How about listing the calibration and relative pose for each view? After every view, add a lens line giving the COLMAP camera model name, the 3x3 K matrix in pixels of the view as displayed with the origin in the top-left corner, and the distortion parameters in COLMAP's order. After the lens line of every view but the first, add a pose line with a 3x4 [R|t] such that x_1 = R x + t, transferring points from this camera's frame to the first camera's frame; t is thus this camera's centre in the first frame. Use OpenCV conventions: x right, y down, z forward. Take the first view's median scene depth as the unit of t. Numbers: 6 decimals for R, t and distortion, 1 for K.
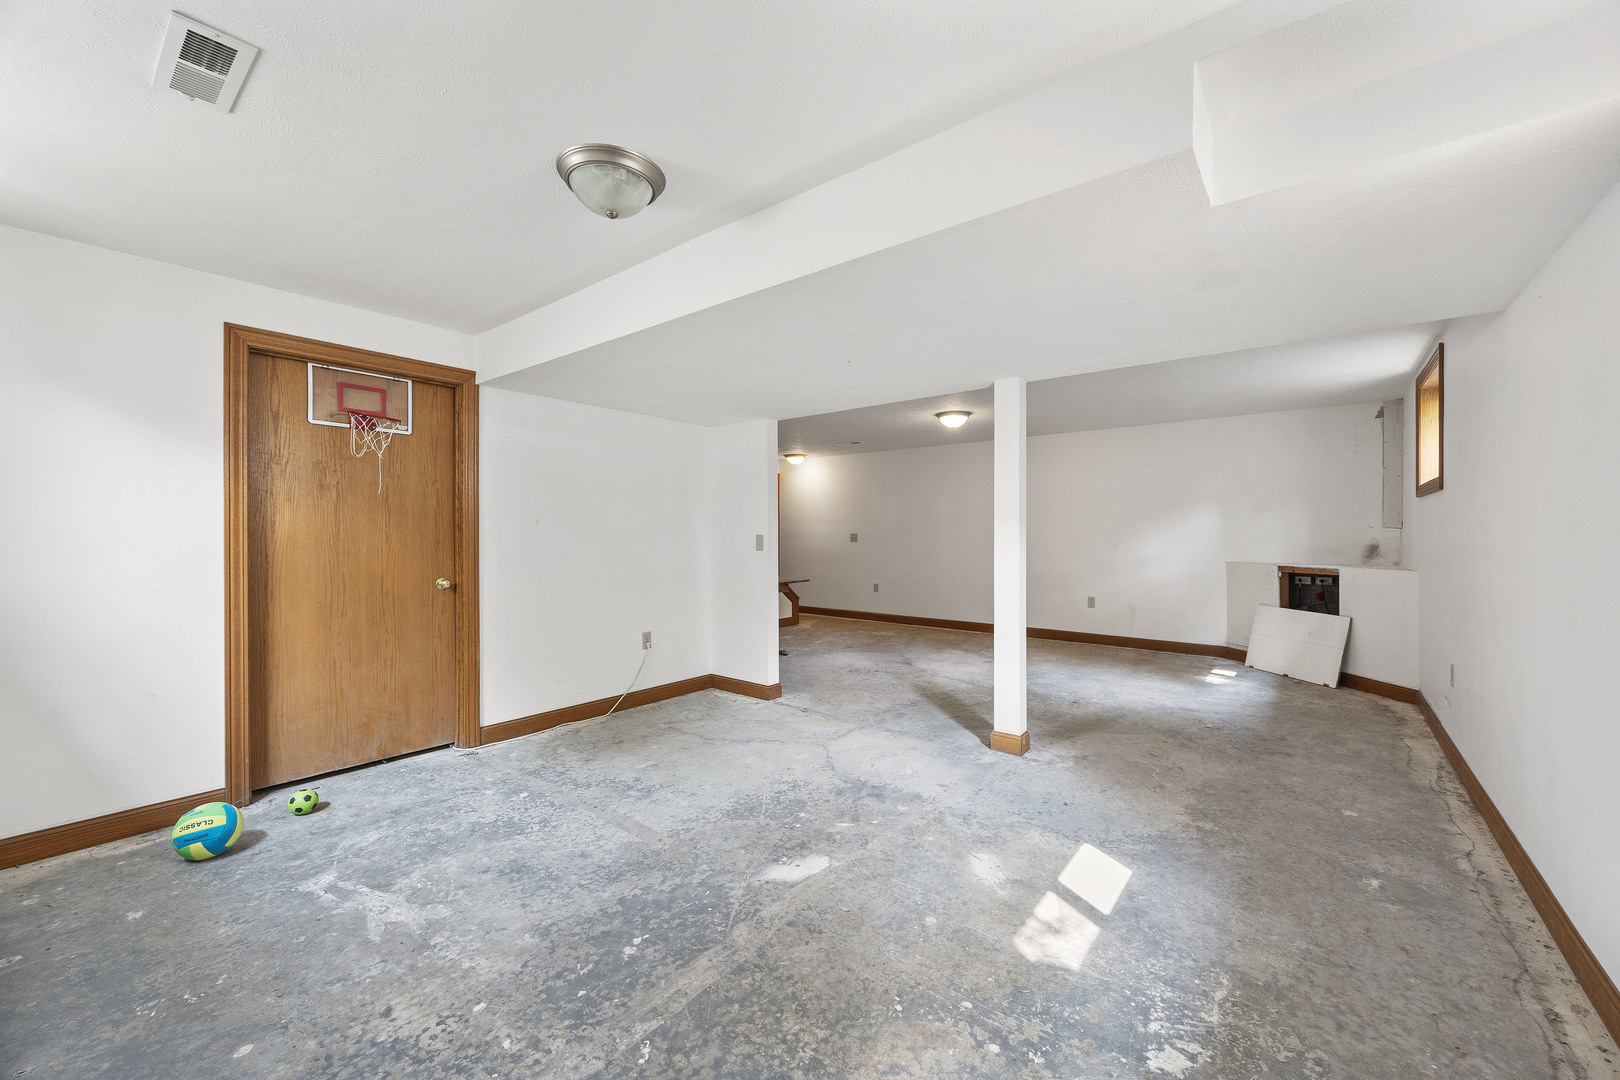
lens RADIAL K [[629.9, 0, 809.1], [0, 629.9, 539.6], [0, 0, 1]] dist [-0.005631, 0.000221]
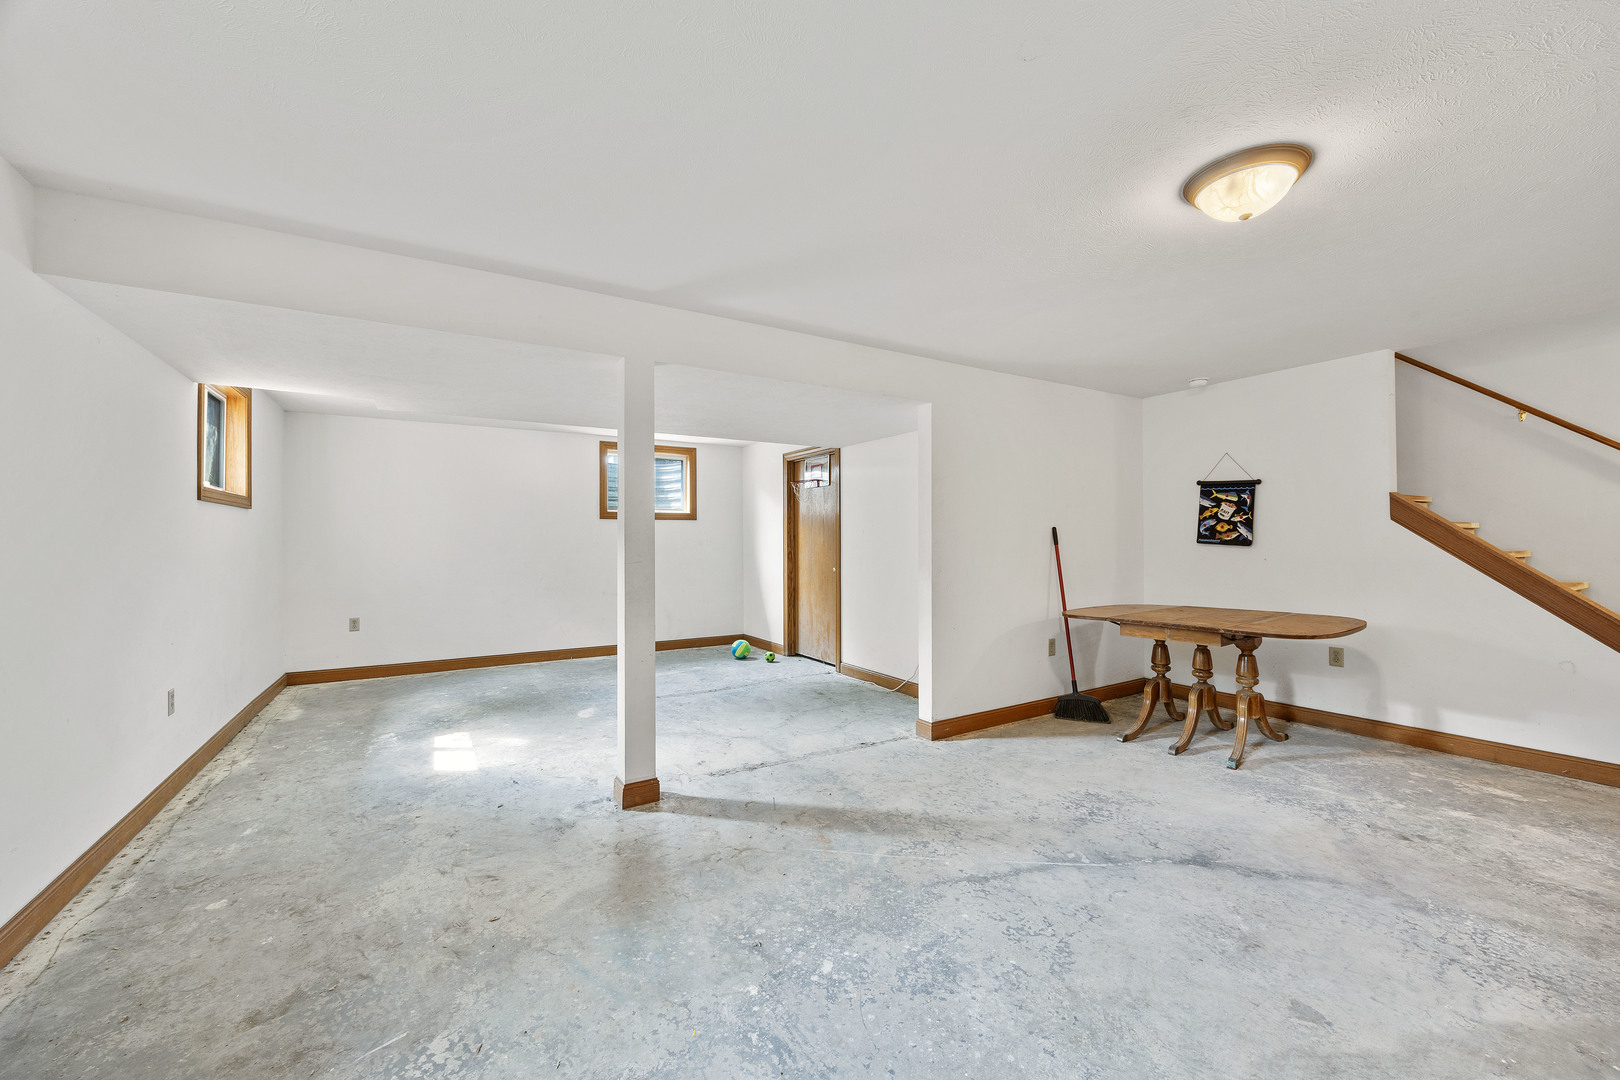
lens RADIAL K [[629.9, 0, 808.9], [0, 629.9, 538.2], [0, 0, 1]] dist [-0.005631, 0.000221]
pose [[-0.344648, 0.001214, -0.938731, 1.091820], [-0.000516, 0.999999, 0.001483, -0.018409], [0.938732, 0.000995, -0.344647, 1.598011]]
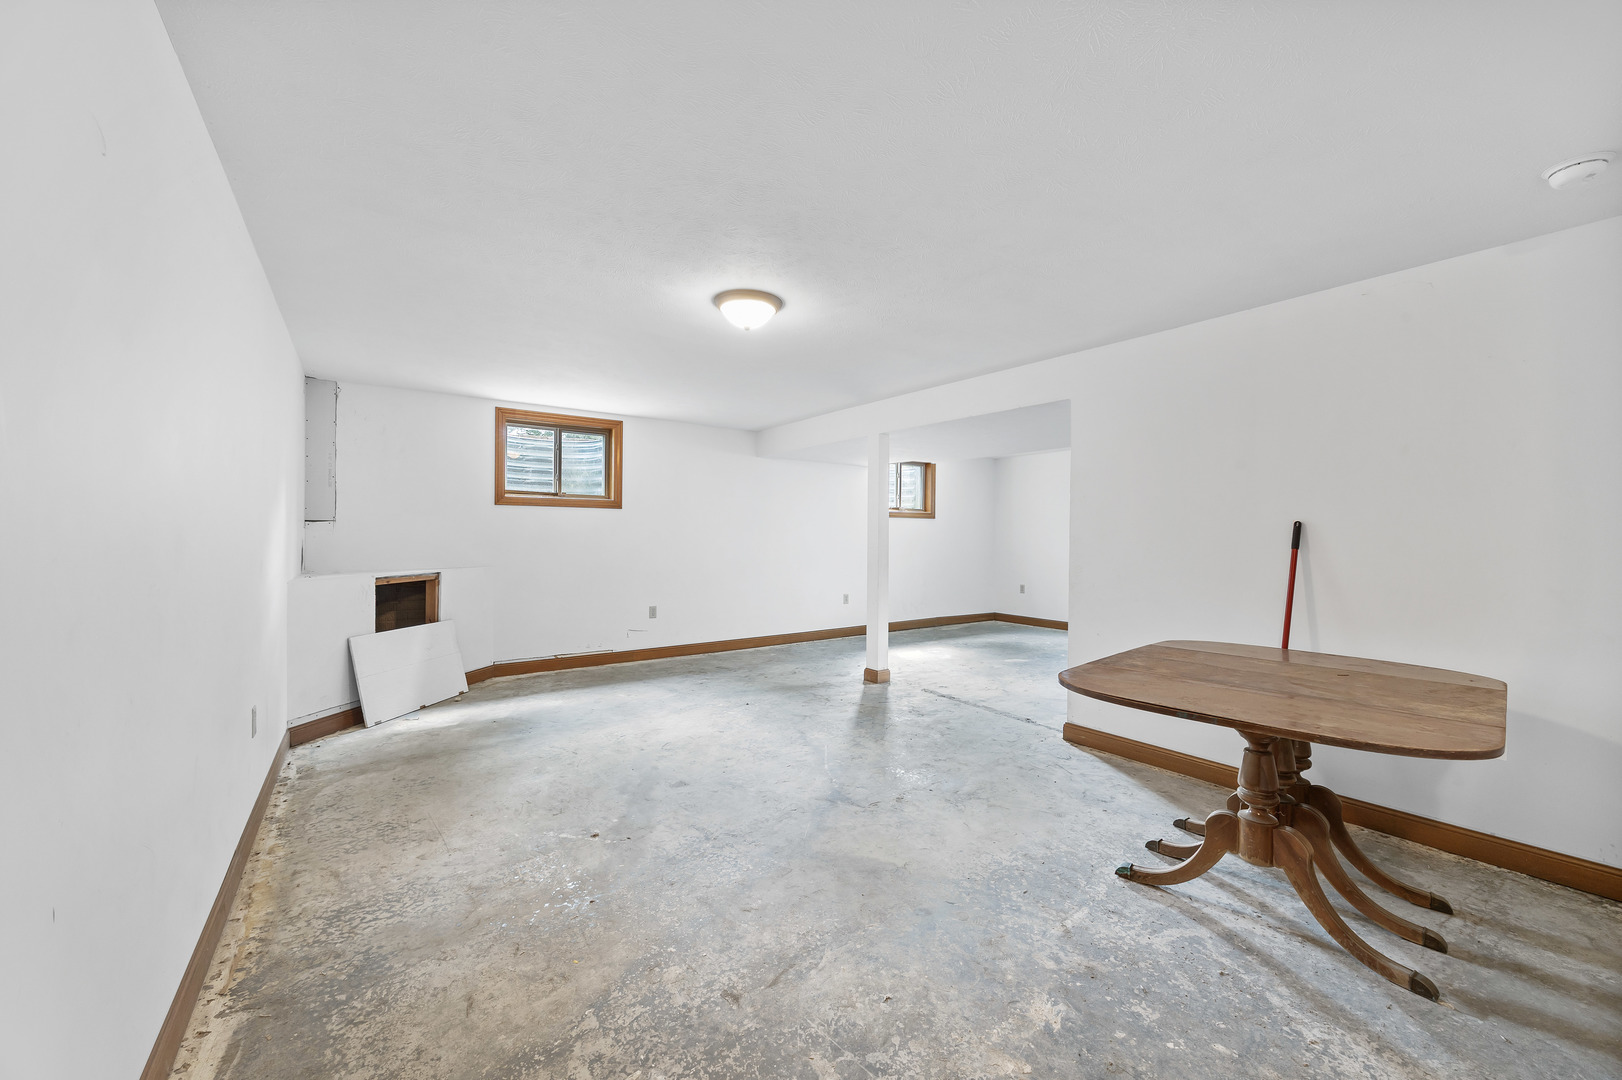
lens RADIAL K [[630.7, 0, 815.8], [0, 630.7, 535.5], [0, 0, 1]] dist [-0.005631, 0.000221]
pose [[-0.962941, -0.000917, 0.269711, 0.060367], [0.001318, 0.999966, 0.008105, -0.028768], [-0.269709, 0.008160, -0.962907, 2.636398]]
